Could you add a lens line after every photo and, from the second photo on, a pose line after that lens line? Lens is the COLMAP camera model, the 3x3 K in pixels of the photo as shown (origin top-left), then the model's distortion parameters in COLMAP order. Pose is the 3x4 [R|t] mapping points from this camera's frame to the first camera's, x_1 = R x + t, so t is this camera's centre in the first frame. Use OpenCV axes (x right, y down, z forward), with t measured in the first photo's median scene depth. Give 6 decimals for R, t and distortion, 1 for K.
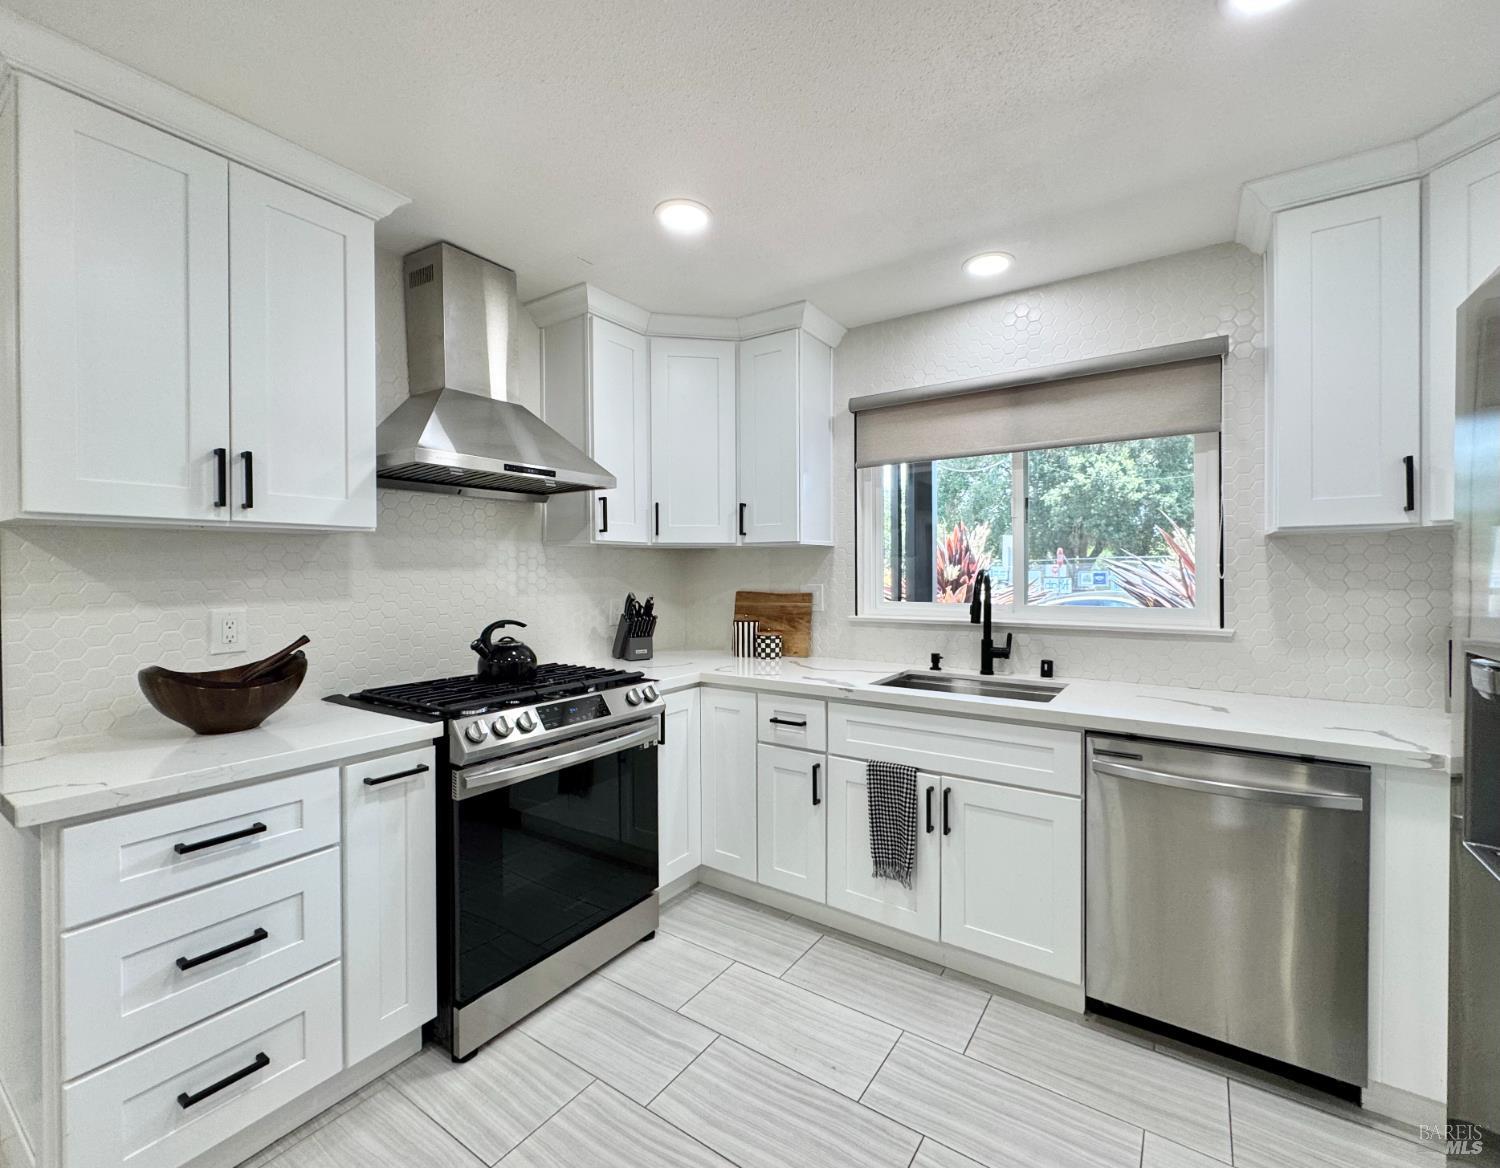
lens RADIAL K [[643.5, 0, 794.9], [0, 643.5, 578.0], [0, 0, 1]] dist [0.001962, -0.000307]
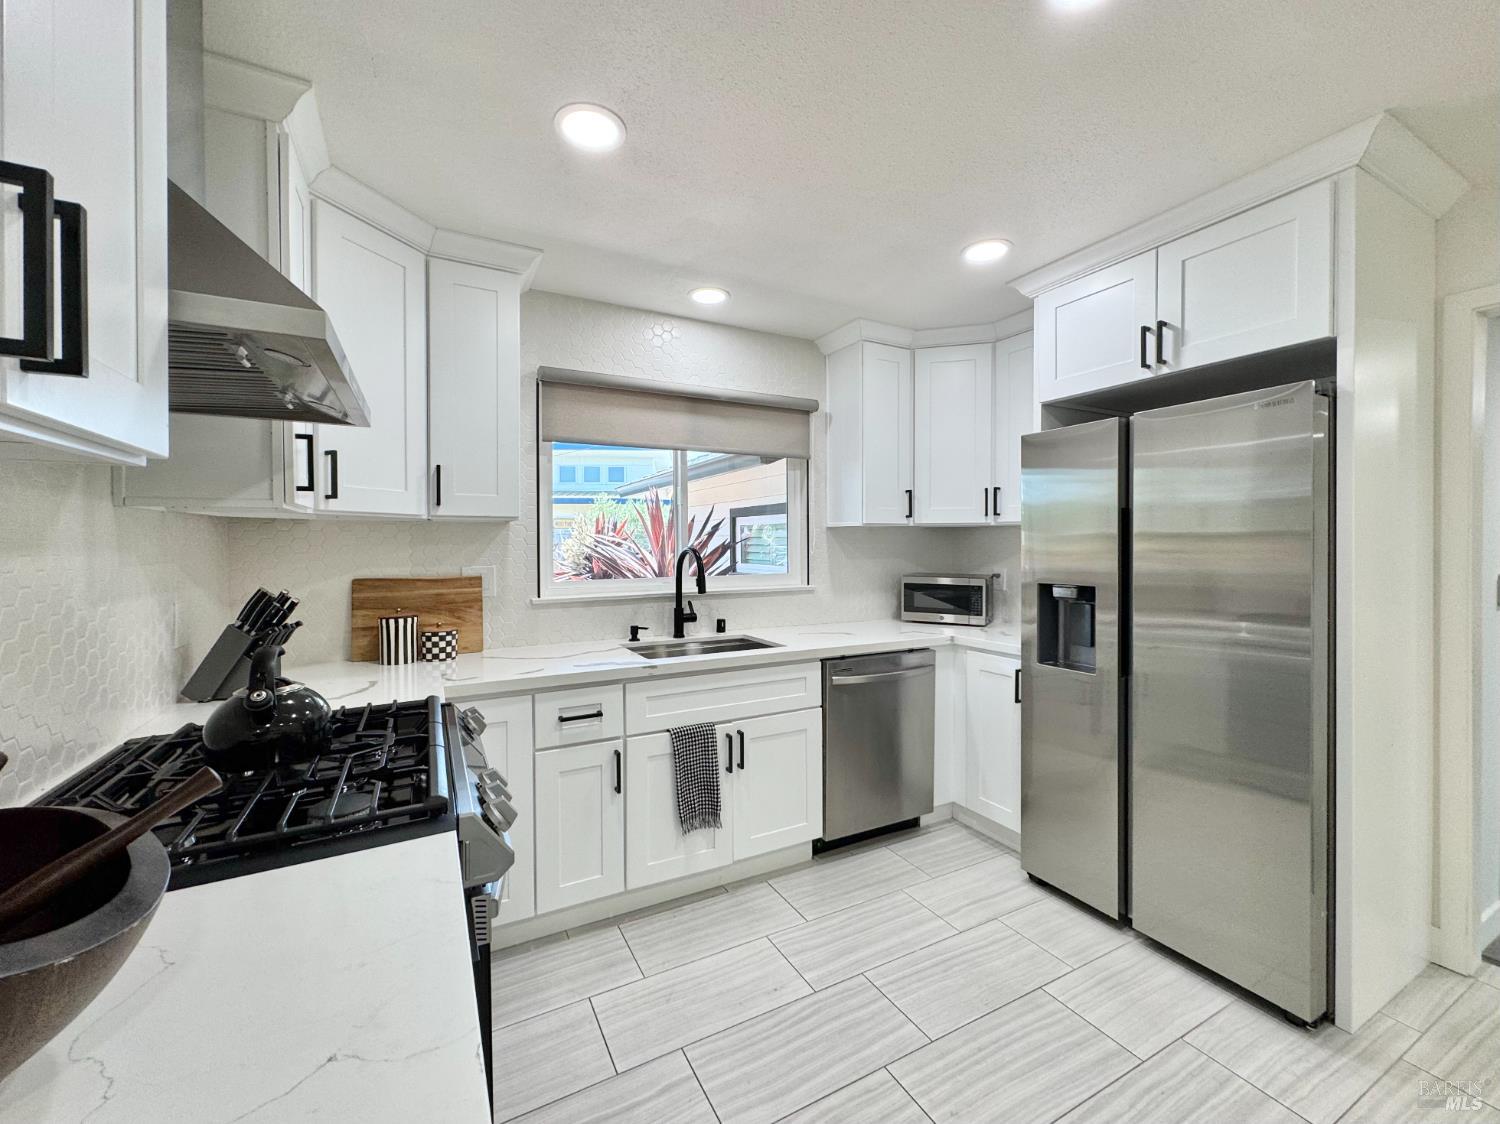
lens RADIAL K [[602.8, 0, 748.8], [0, 602.8, 550.2], [0, 0, 1]] dist [-0.003061, 0.000827]
pose [[0.495577, -0.009035, 0.868517, -0.616935], [0.012906, 0.999912, 0.003037, -0.011465], [-0.868468, 0.009704, 0.495650, 0.358709]]
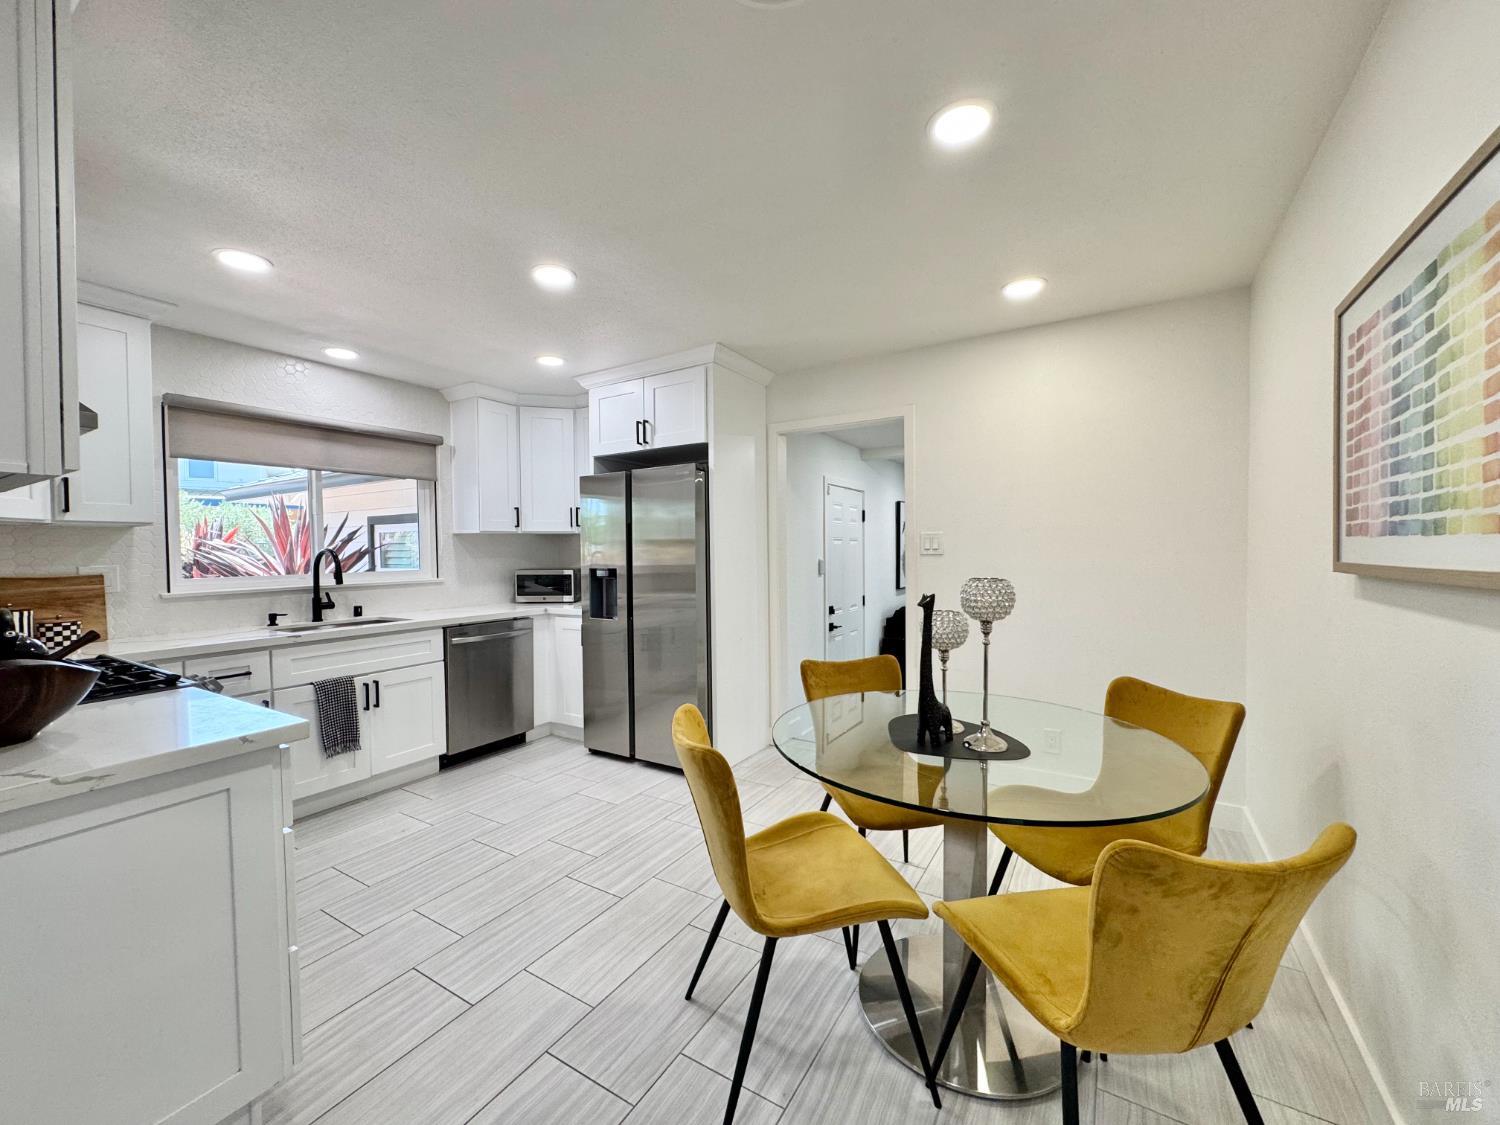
lens RADIAL K [[602.8, 0, 752.3], [0, 602.8, 562.3], [0, 0, 1]] dist [-0.003061, 0.000827]
pose [[-0.014061, -0.018014, 0.999739, -1.114791], [0.024615, 0.999528, 0.018357, 0.015603], [-0.999598, 0.024867, -0.013611, 0.037875]]
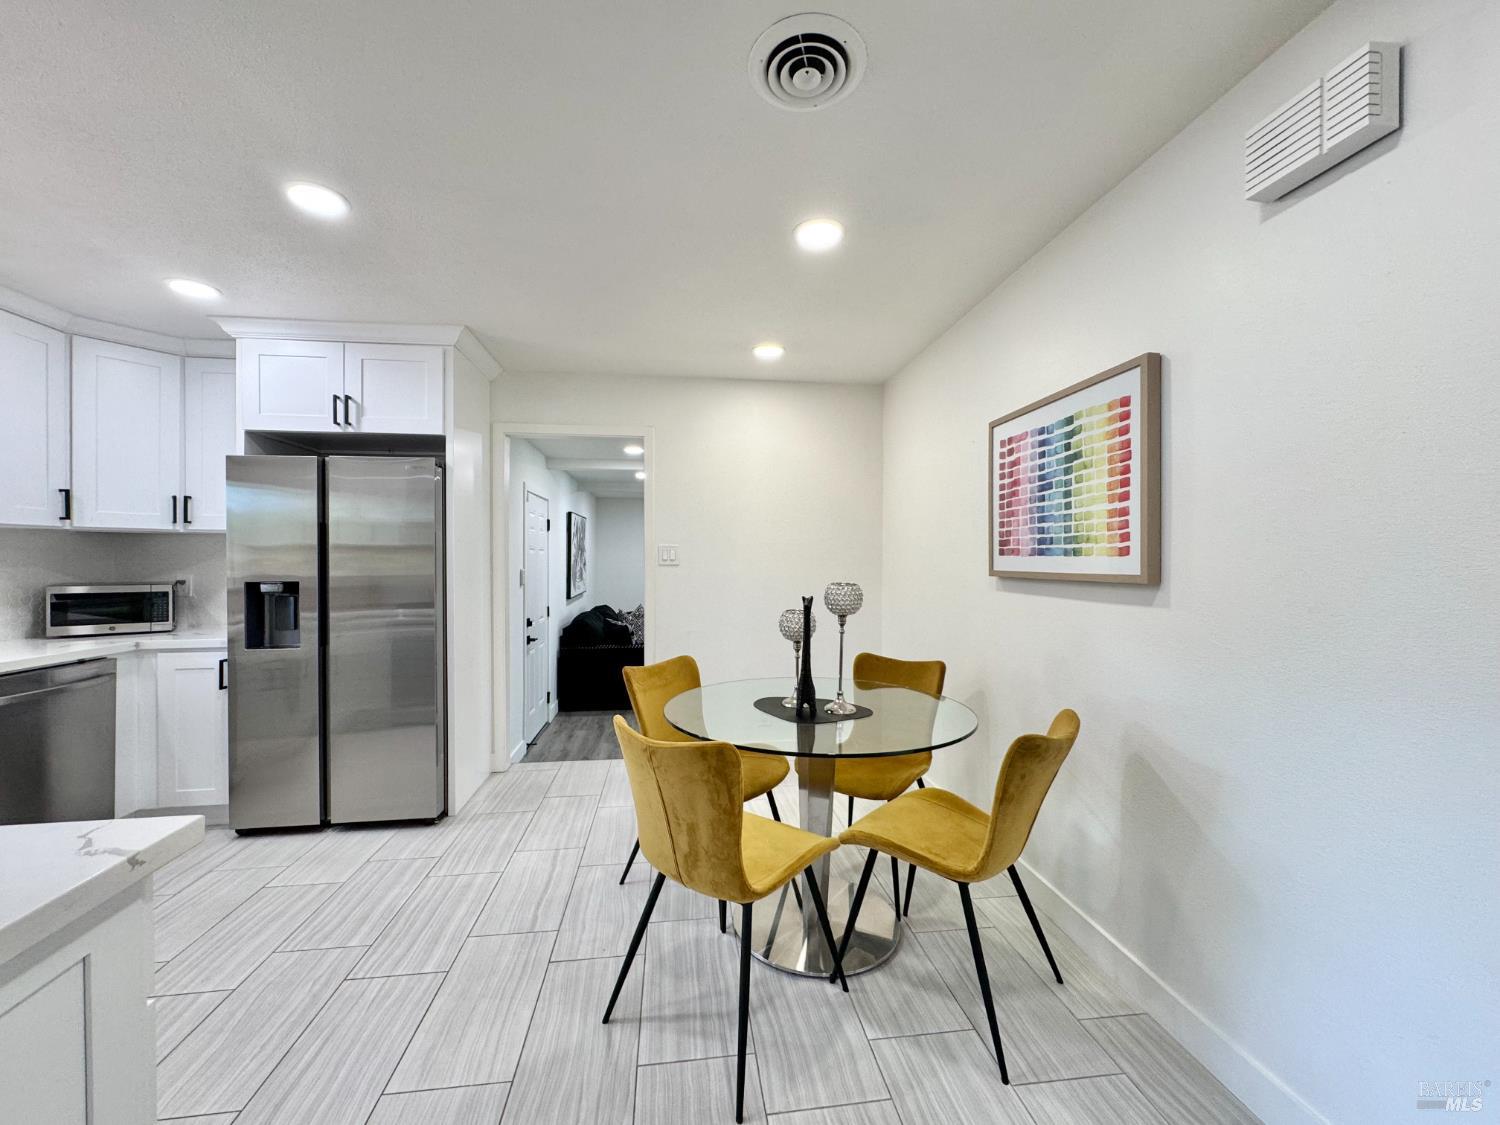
lens RADIAL K [[602.8, 0, 755.3], [0, 602.8, 560.4], [0, 0, 1]] dist [-0.003061, 0.000827]
pose [[-0.644484, -0.000947, 0.764618, -1.046996], [0.011833, 0.999867, 0.011212, 0.007518], [-0.764527, 0.016274, -0.644387, 0.429351]]
